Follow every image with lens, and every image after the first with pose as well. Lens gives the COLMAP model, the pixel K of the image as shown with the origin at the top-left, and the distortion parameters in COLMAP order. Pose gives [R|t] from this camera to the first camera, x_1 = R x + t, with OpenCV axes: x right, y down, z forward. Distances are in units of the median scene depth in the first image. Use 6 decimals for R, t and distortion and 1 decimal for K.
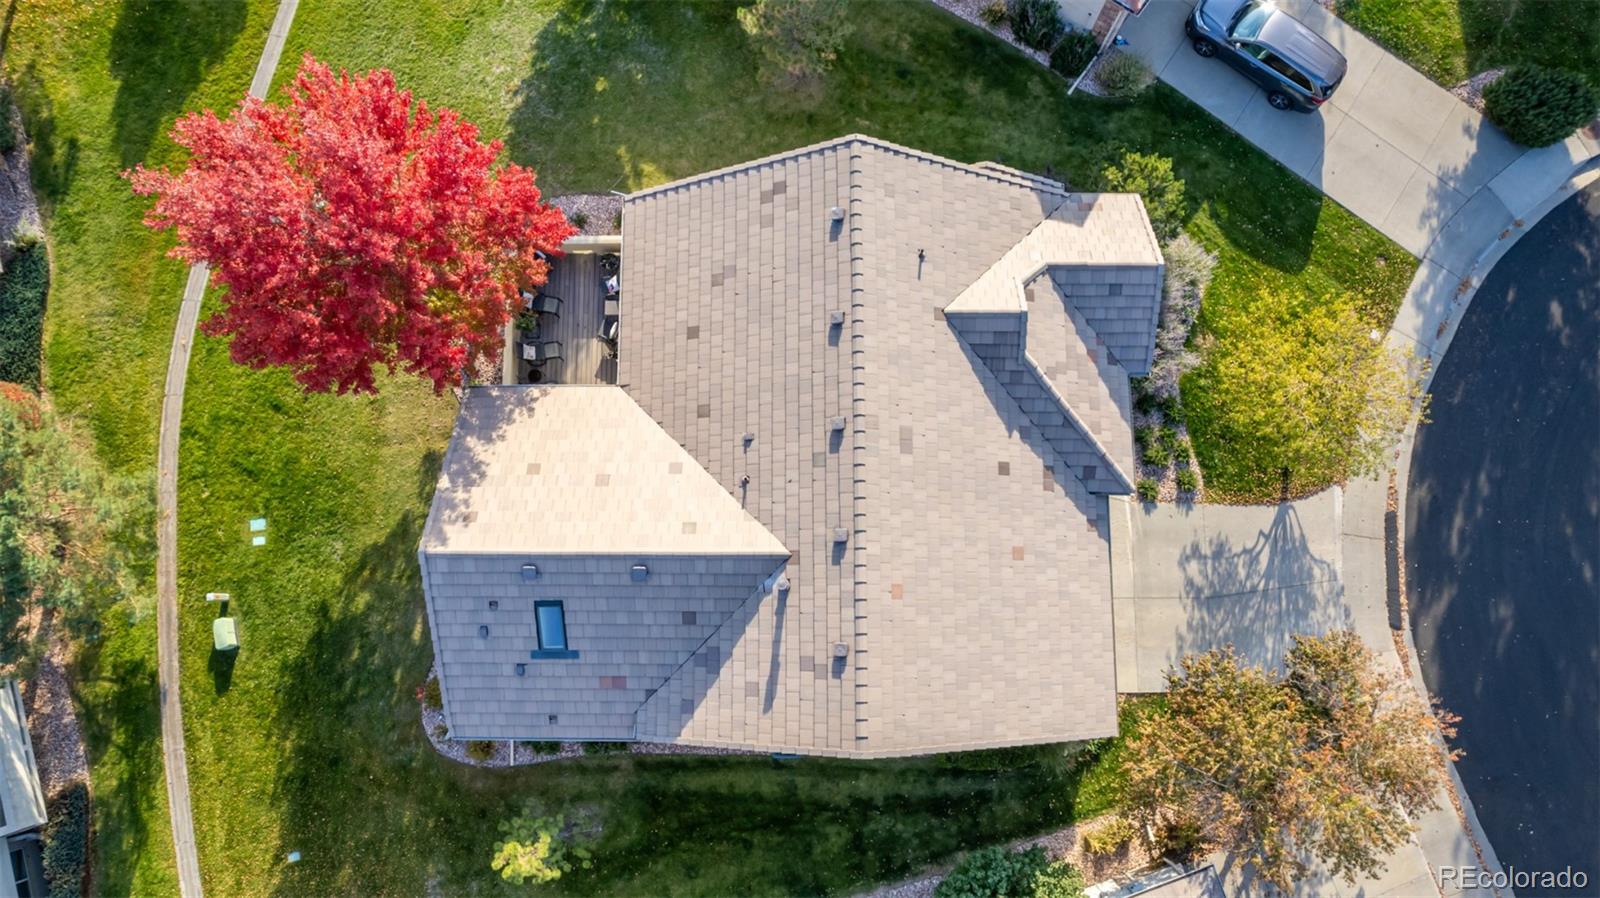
lens RADIAL K [[1112.6, 0, 800.0], [0, 1112.6, 449.0], [0, 0, 1]] dist [-0.091490, 0.111521]
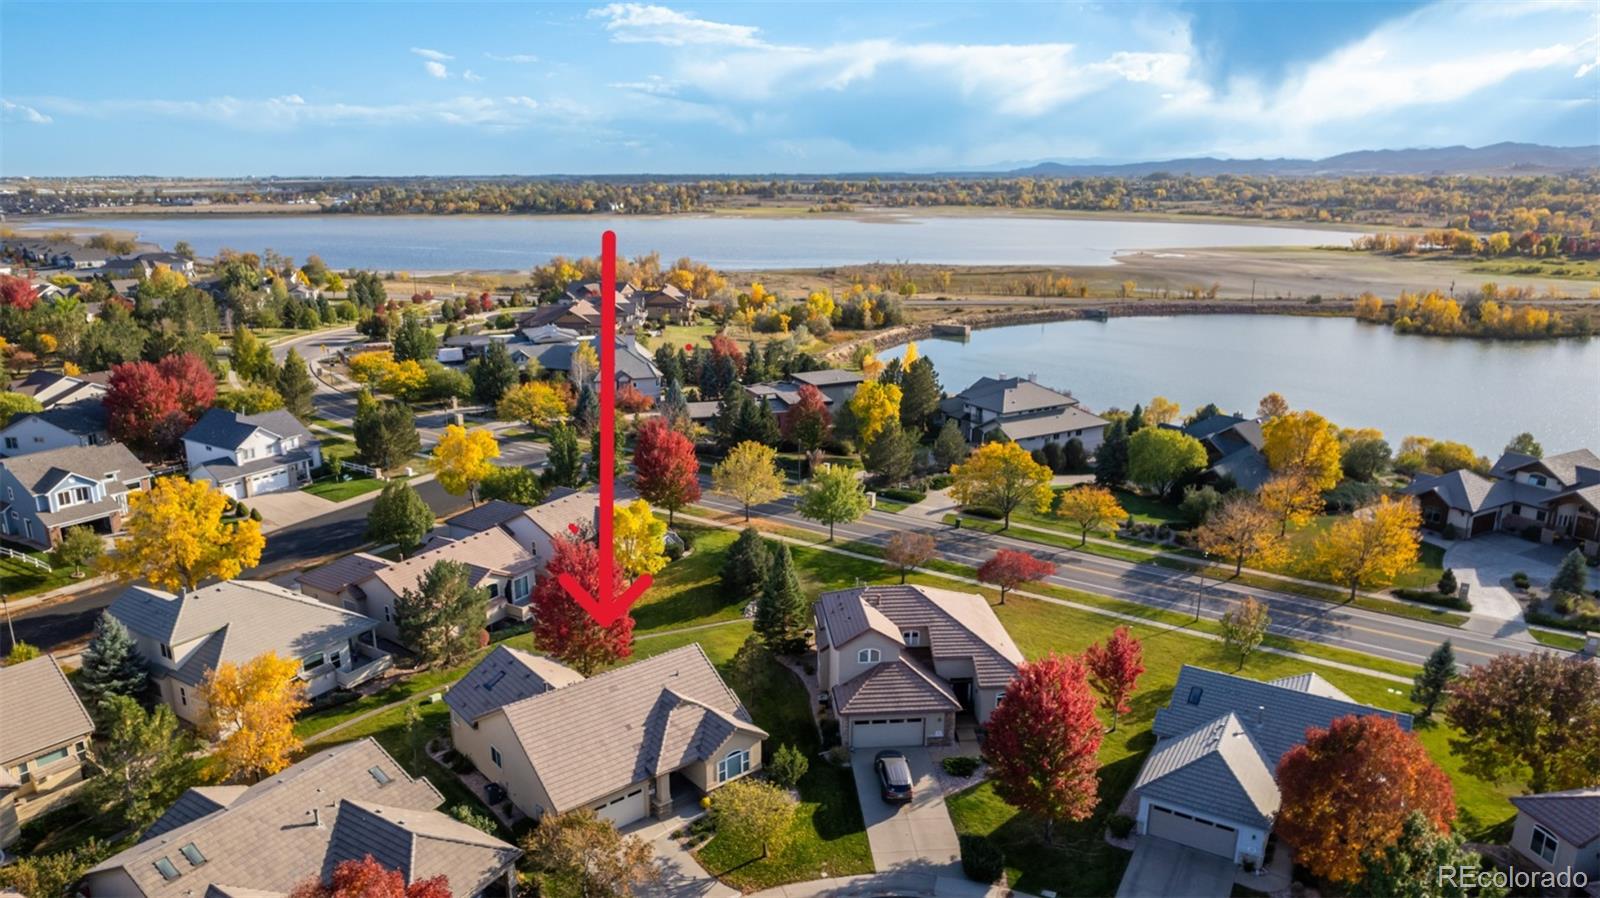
lens RADIAL K [[1152.2, 0, 800.0], [0, 1152.2, 449.0], [0, 0, 1]] dist [-0.077897, 0.086908]
pose [[0.625751, 0.185389, -0.757672, 1.912060], [-0.767937, 0.316750, -0.556725, 0.810364], [0.136782, 0.930215, 0.340573, -0.348224]]
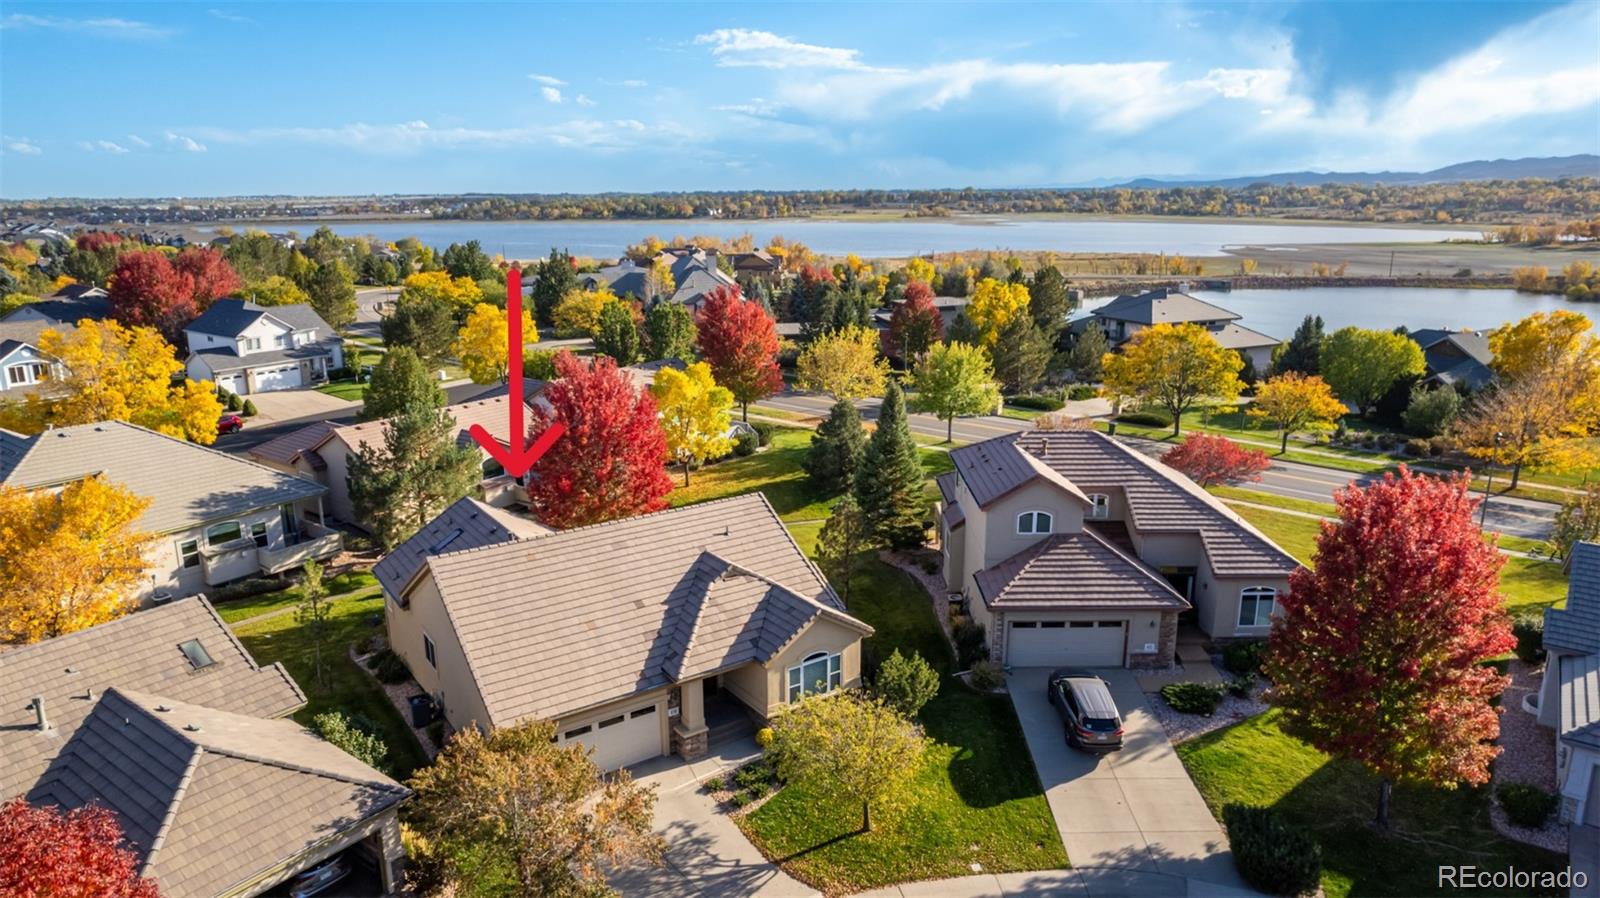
lens RADIAL K [[1112.6, 0, 800.0], [0, 1112.6, 449.0], [0, 0, 1]] dist [-0.091490, 0.111521]
pose [[0.559099, 0.185879, -0.807996, 1.236009], [-0.816585, 0.292147, -0.497835, 0.439015], [0.143517, 0.938136, 0.315125, 0.308546]]
